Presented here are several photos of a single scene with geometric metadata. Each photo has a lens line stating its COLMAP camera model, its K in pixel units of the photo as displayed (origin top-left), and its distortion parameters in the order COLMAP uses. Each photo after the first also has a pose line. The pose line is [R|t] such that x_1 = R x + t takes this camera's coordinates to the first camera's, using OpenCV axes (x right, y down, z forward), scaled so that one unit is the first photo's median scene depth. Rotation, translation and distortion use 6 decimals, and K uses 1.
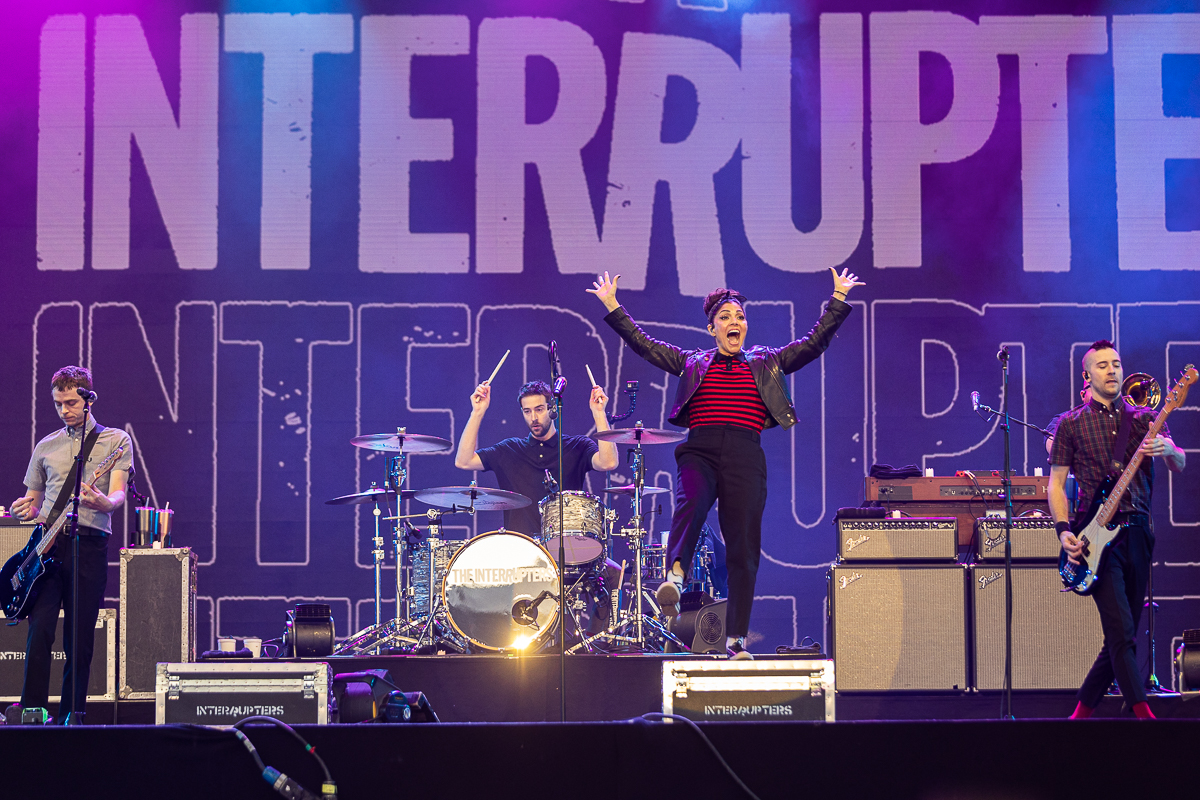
lens RADIAL K [[4151.4, 0, 600.0], [0, 4151.4, 400.0], [0, 0, 1]] dist [-0.084238, 2.246118]
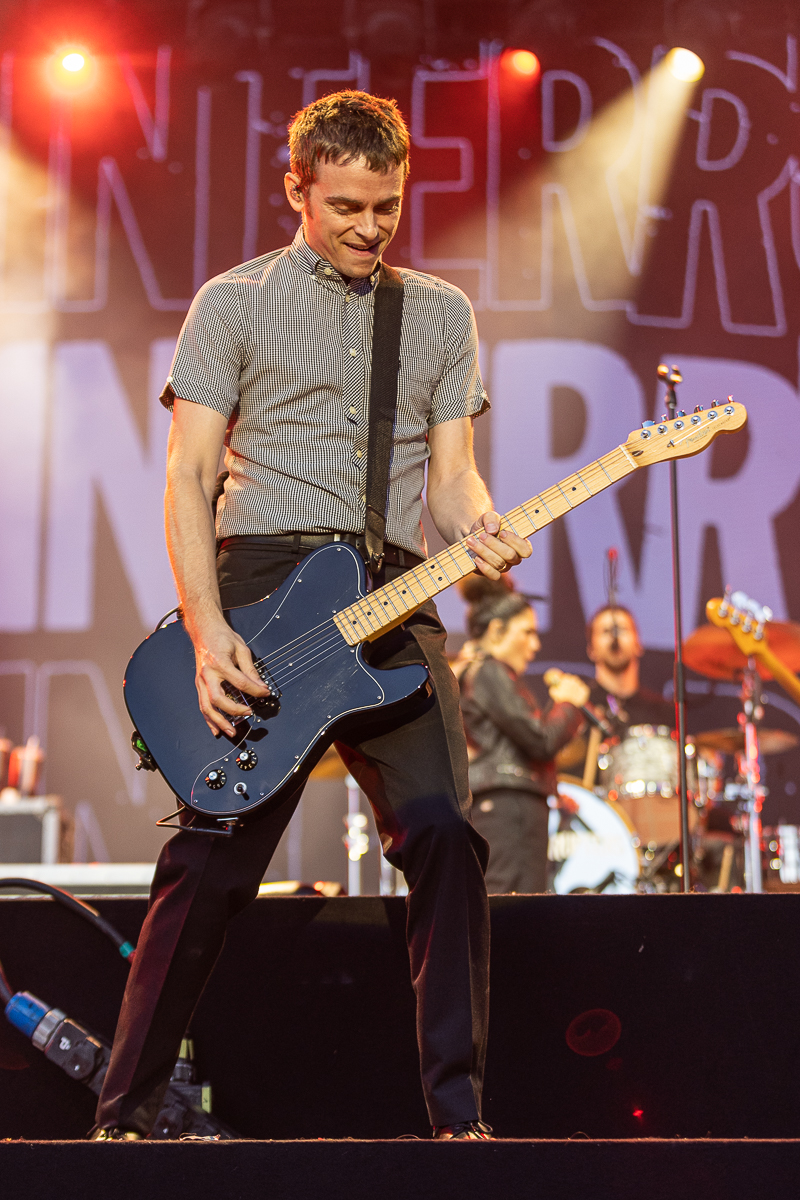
lens RADIAL K [[2756.3, 0, 400.0], [0, 2756.3, 600.0], [0, 0, 1]] dist [0.050546, 0.210257]
pose [[0.998356, -0.003487, -0.057209, -0.021072], [-0.005993, 0.986326, -0.164698, 0.072922], [0.057001, 0.164770, 0.984684, 0.560993]]
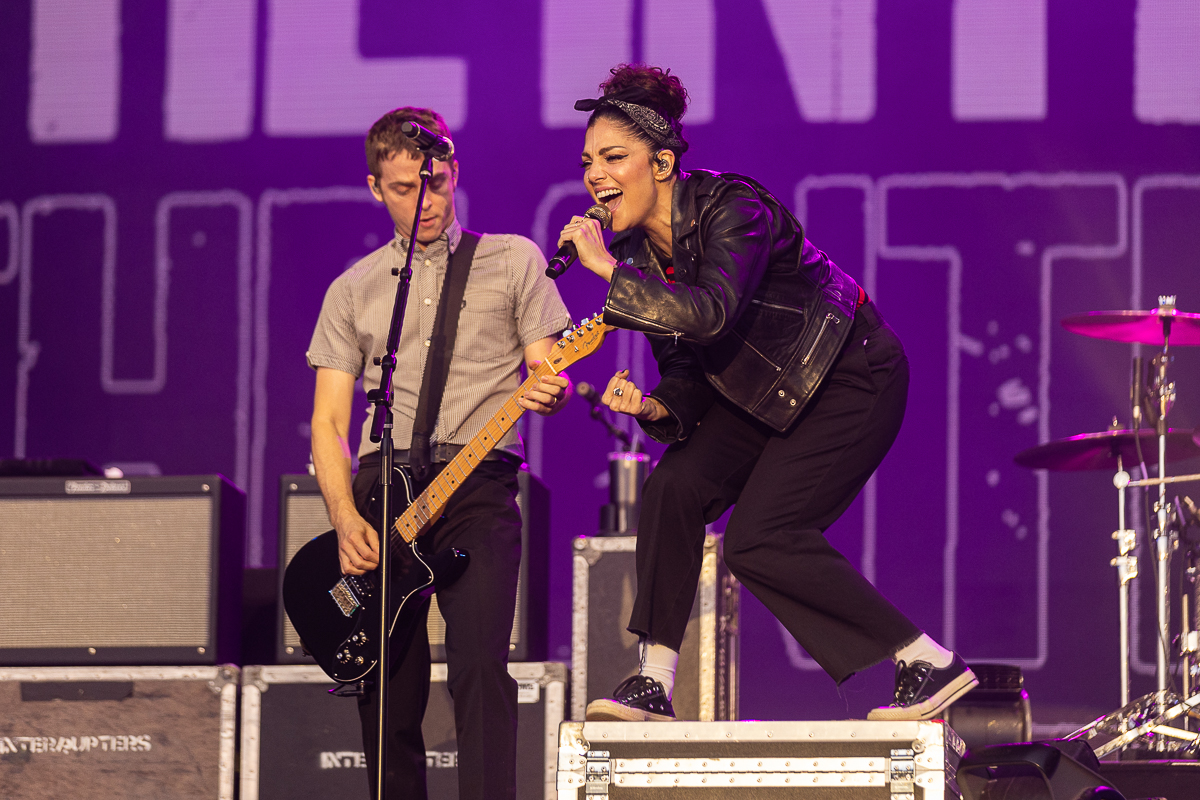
lens RADIAL K [[5717.6, 0, 600.0], [0, 5717.6, 400.0], [0, 0, 1]] dist [-0.008766, -10.256183]
pose [[0.984532, -0.009299, -0.174956, 0.002980], [0.002029, 0.999129, -0.041683, 0.045938], [0.175191, 0.040684, 0.983693, 0.339022]]
